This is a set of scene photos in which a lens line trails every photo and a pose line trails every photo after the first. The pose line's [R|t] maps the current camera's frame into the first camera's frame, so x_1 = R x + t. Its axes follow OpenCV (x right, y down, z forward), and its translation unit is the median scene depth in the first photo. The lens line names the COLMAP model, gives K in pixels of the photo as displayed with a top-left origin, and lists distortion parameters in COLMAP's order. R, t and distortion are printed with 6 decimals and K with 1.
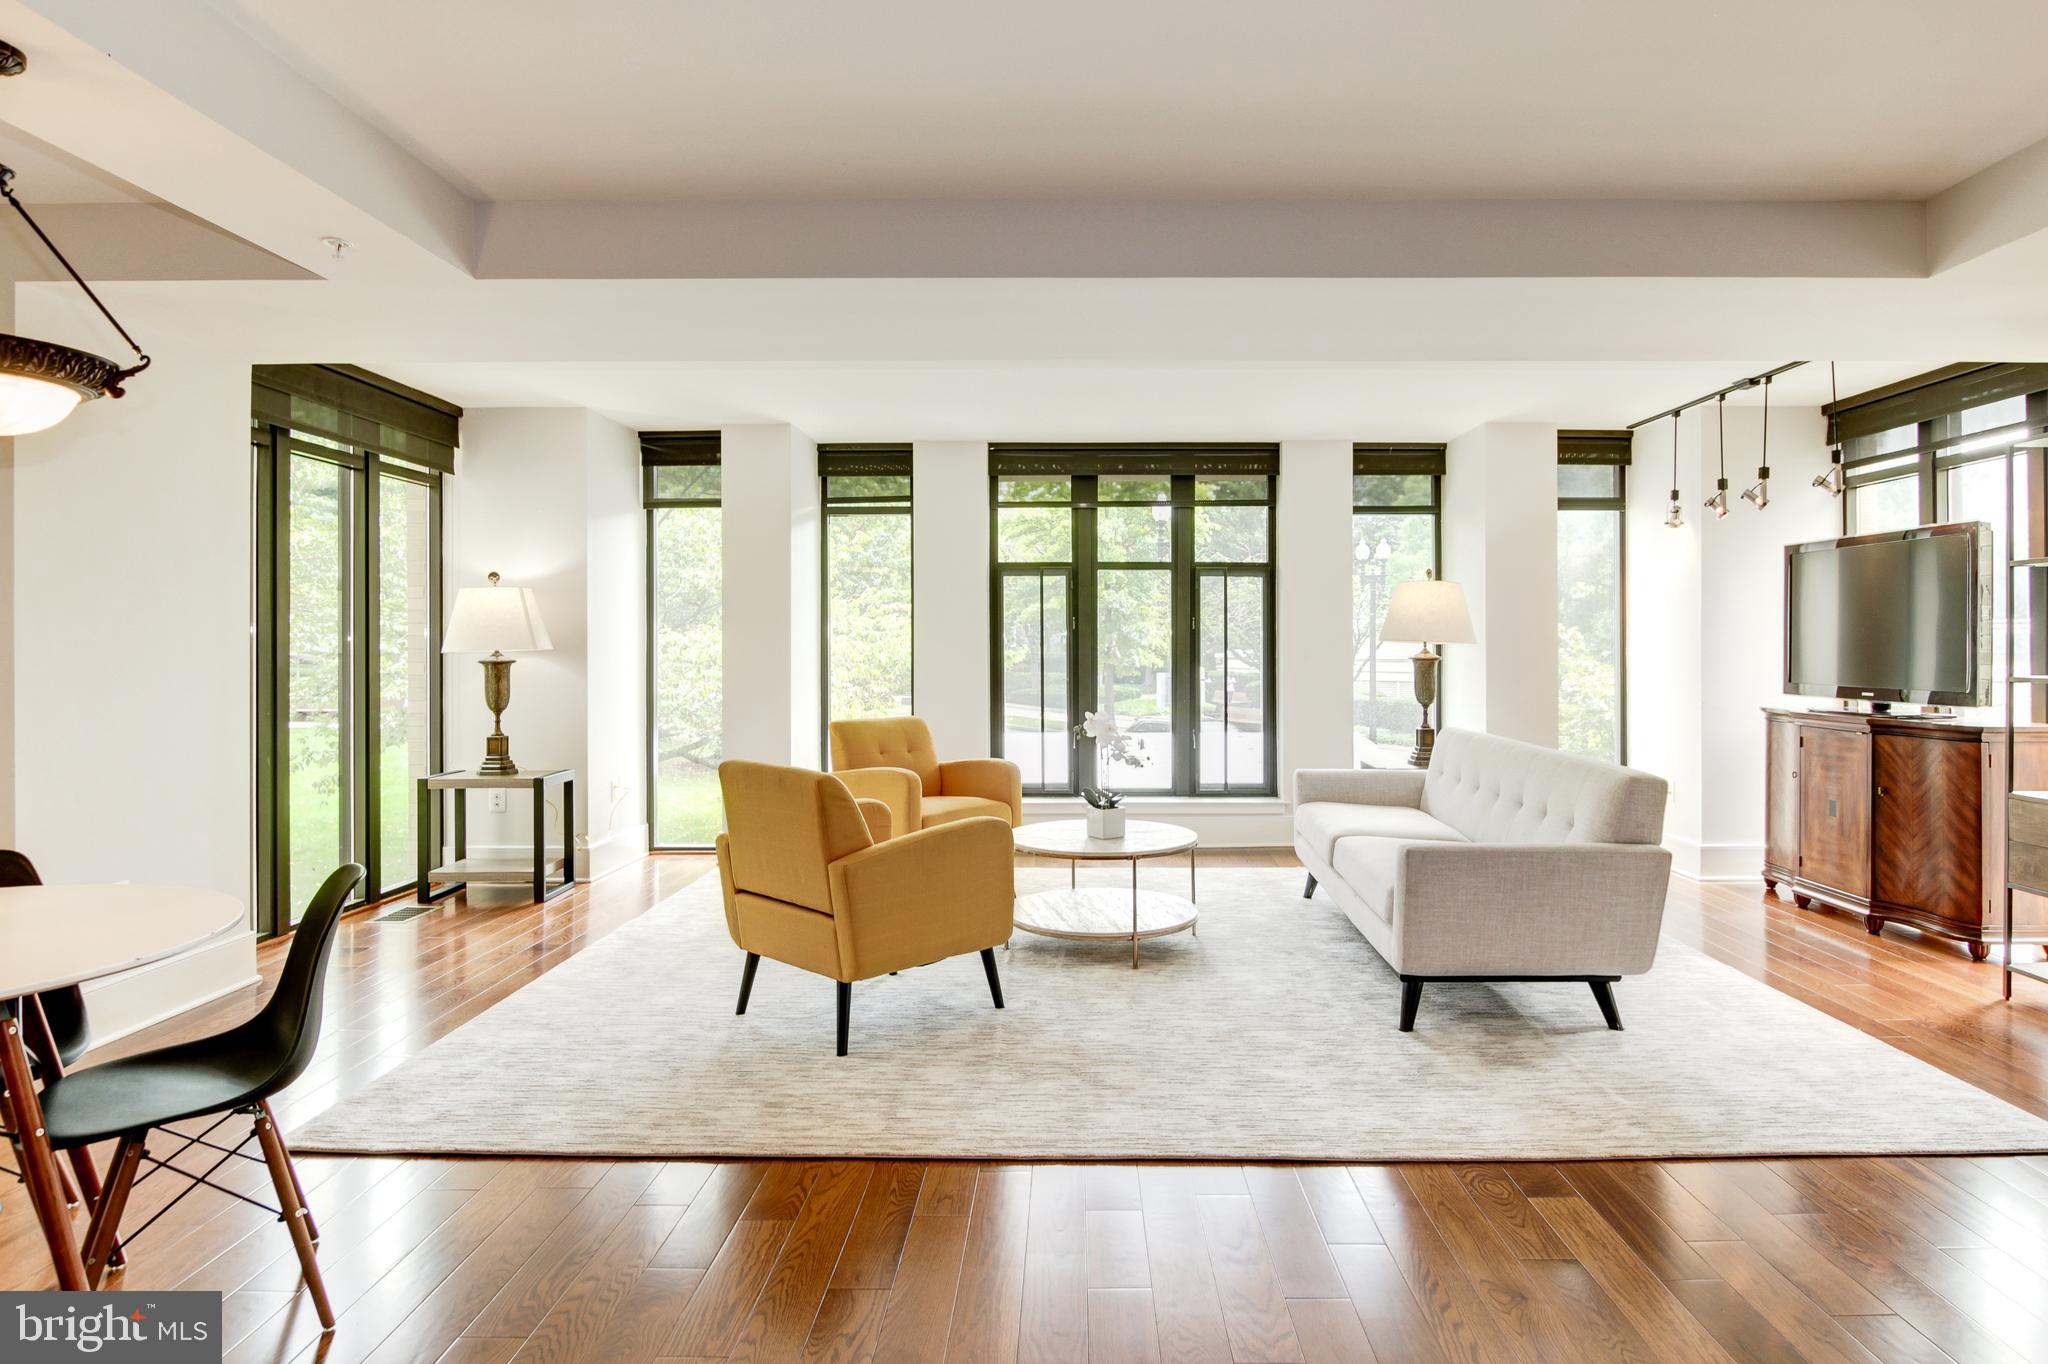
lens RADIAL K [[1189.1, 0, 1075.9], [0, 1189.1, 651.8], [0, 0, 1]] dist [-0.024881, 0.016014]
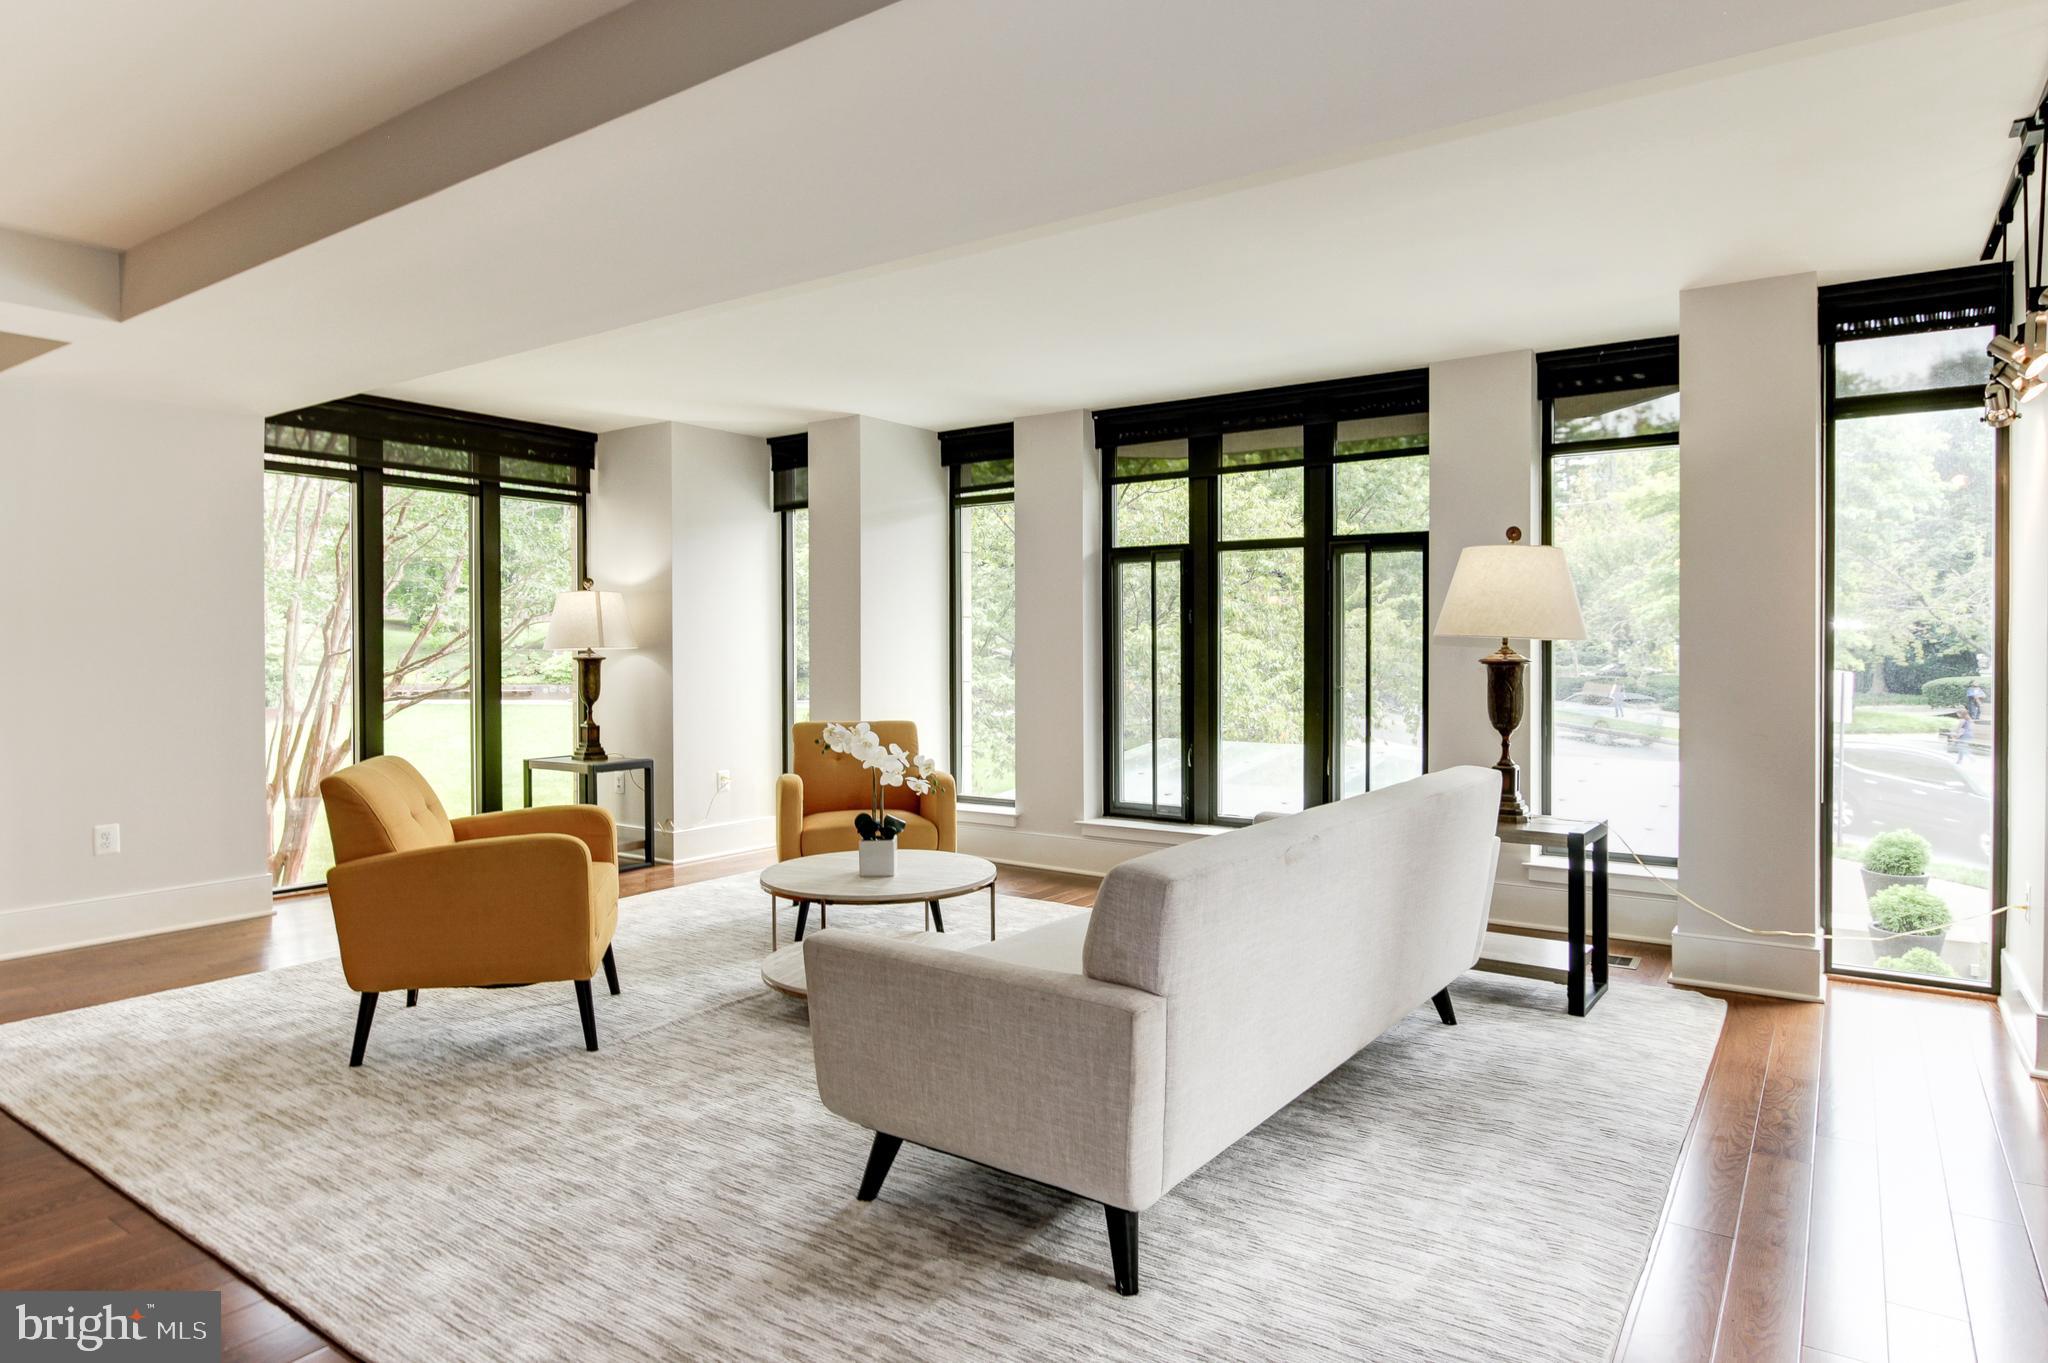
lens RADIAL K [[1189.1, 0, 1023.5], [0, 1189.1, 667.2], [0, 0, 1]] dist [-0.024881, 0.016014]
pose [[0.819020, 0.009698, -0.573683, 0.399755], [-0.001505, 0.999890, 0.014755, -0.000667], [0.573763, -0.011222, 0.818944, 0.260628]]
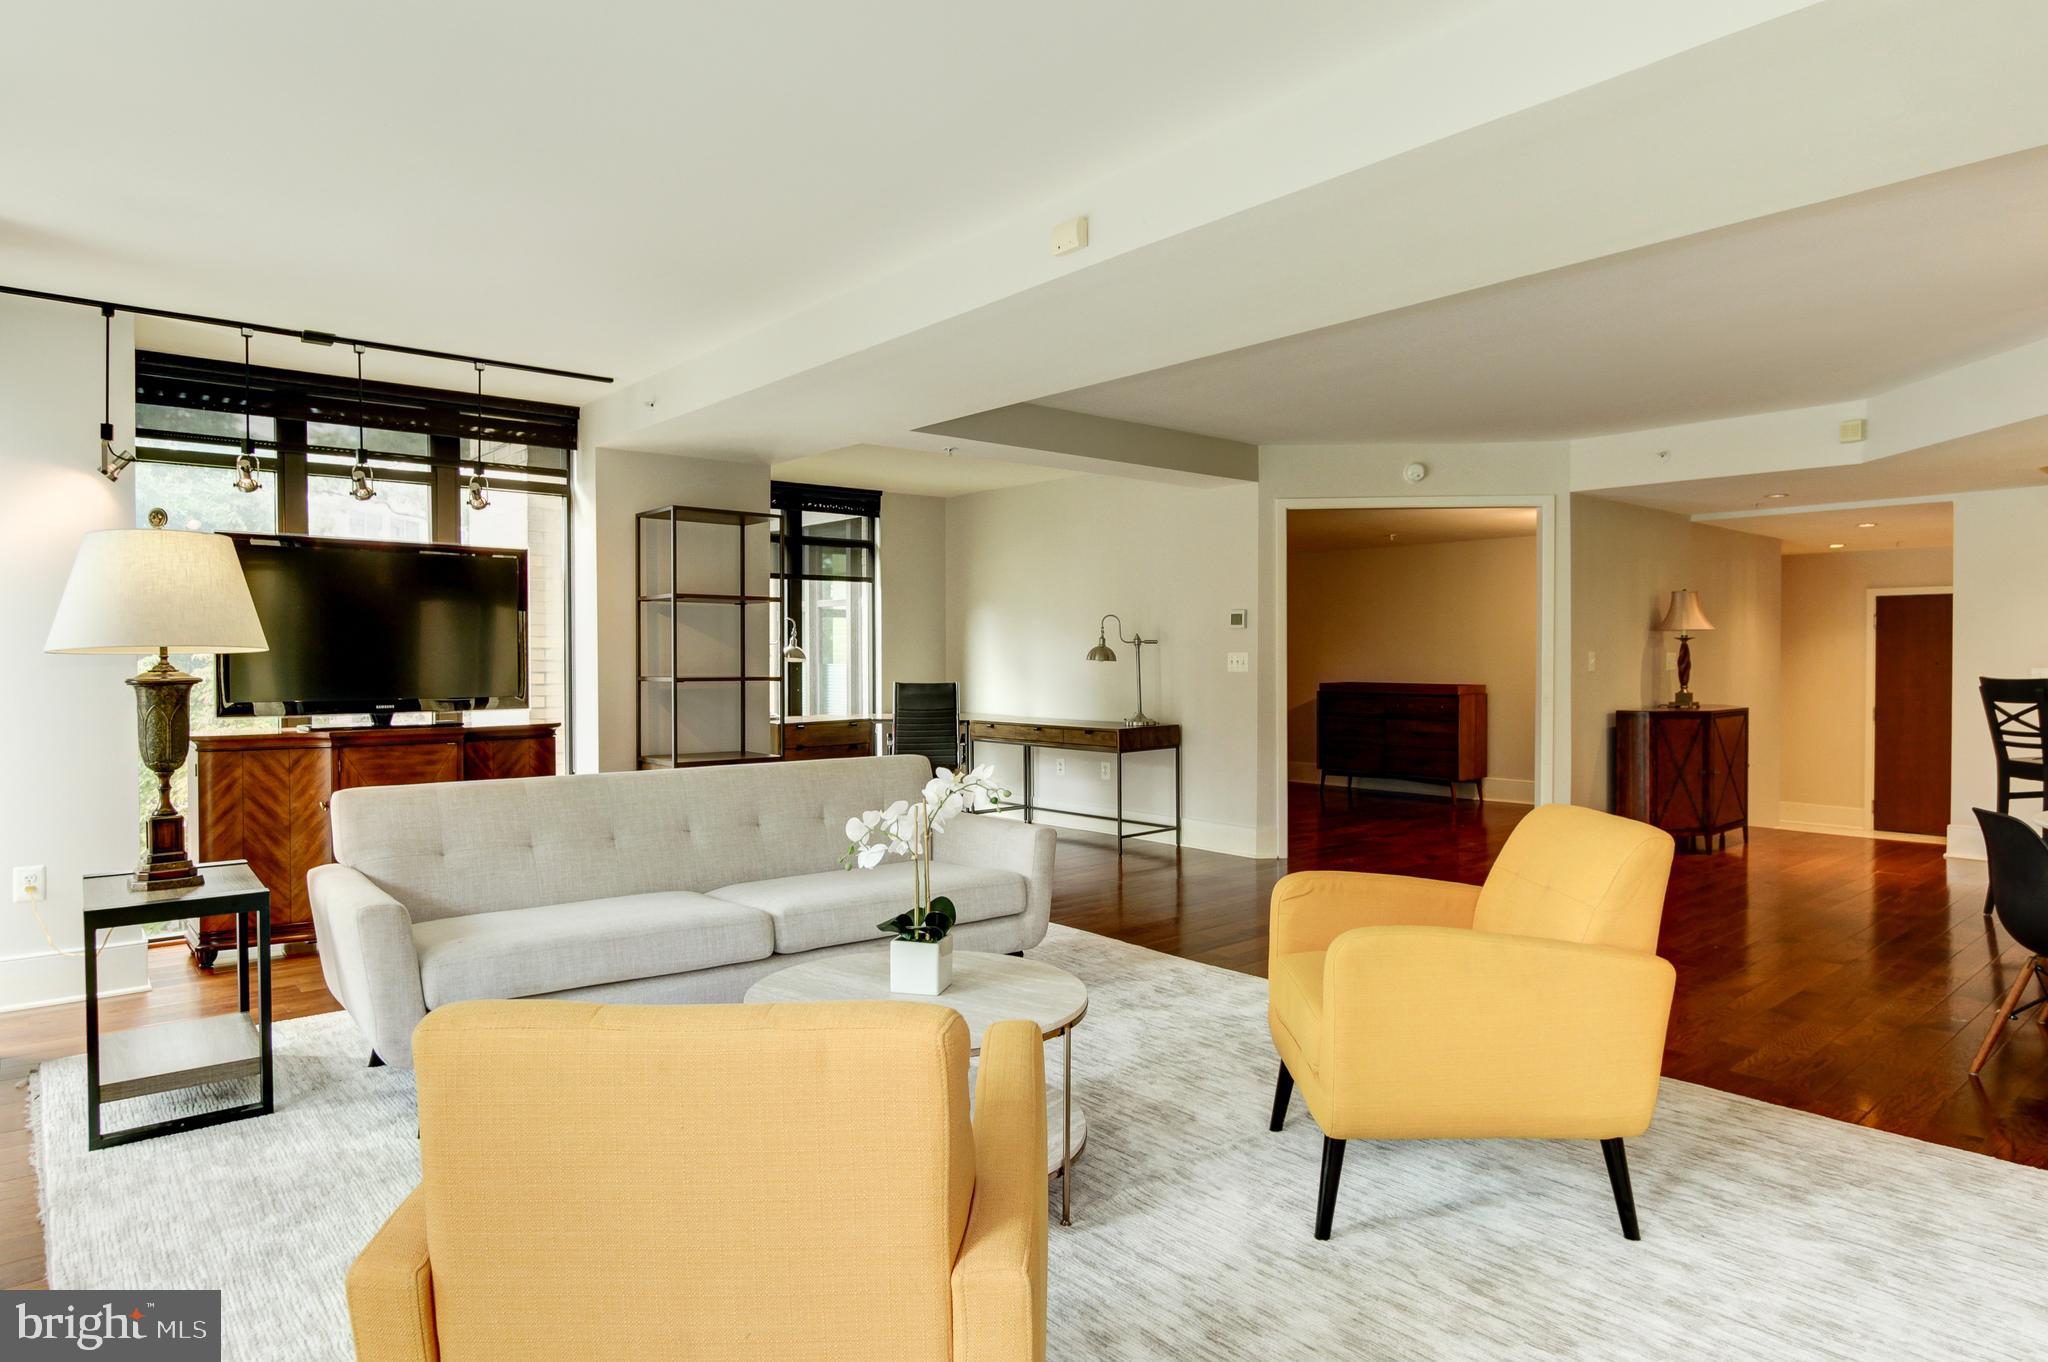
lens RADIAL K [[1185.9, 0, 1053.8], [0, 1185.9, 667.3], [0, 0, 1]] dist [0.028734, 0.000429]
pose [[-0.642668, -0.009251, 0.766089, -0.323203], [0.001760, 0.999907, 0.013551, -0.006666], [-0.766143, 0.010057, -0.642591, 0.913913]]
